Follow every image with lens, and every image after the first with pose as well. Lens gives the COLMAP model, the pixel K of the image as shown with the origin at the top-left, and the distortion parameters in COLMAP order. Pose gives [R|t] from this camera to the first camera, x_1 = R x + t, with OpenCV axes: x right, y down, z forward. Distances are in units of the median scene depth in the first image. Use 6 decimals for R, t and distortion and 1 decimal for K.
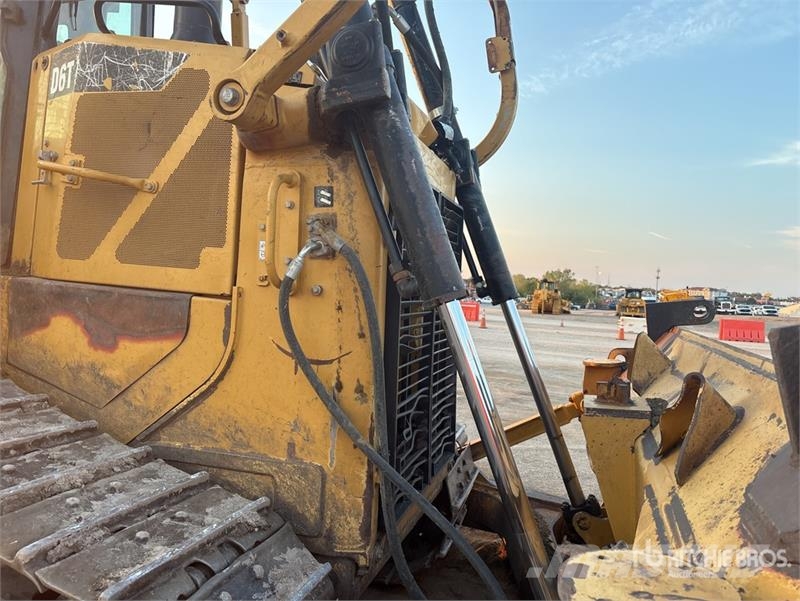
lens RADIAL K [[594.0, 0, 402.9], [0, 594.0, 294.3], [0, 0, 1]] dist [0.065428, -0.072398]
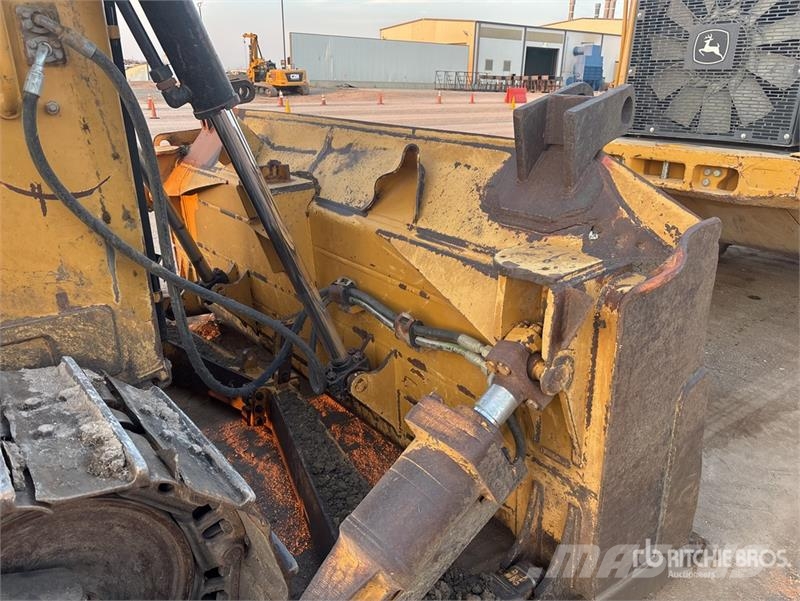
lens RADIAL K [[594.0, 0, 402.9], [0, 594.0, 294.3], [0, 0, 1]] dist [0.065428, -0.072398]
pose [[0.584786, -0.330494, 0.740810, -0.547849], [0.037792, 0.923349, 0.382097, -0.066633], [-0.810307, -0.195448, 0.552452, 0.112745]]
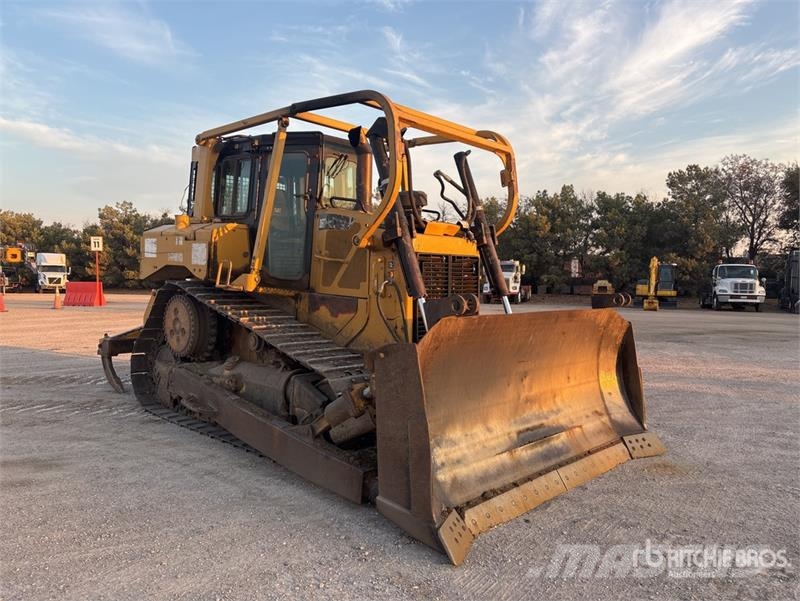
lens RADIAL K [[594.0, 0, 402.9], [0, 594.0, 294.3], [0, 0, 1]] dist [0.065428, -0.072398]
pose [[0.895586, -0.021514, -0.444368, 1.253768], [0.020805, 0.999763, -0.006474, 0.006805], [0.444402, -0.003447, 0.895821, -1.669847]]
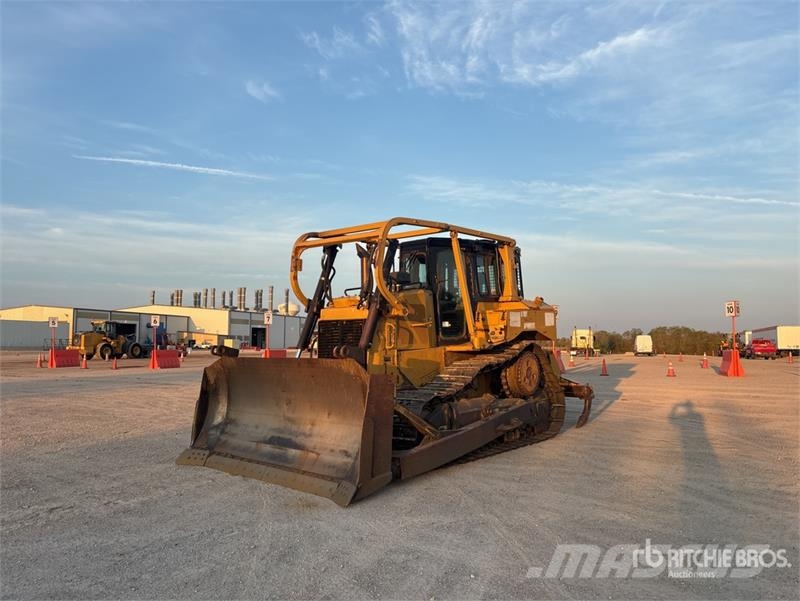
lens RADIAL K [[594.0, 0, 402.9], [0, 594.0, 294.3], [0, 0, 1]] dist [0.065428, -0.072398]
pose [[-0.426388, -0.119334, -0.896634, 3.949499], [-0.022253, 0.992343, -0.121490, 0.126507], [0.904266, -0.031849, -0.425779, 3.552823]]
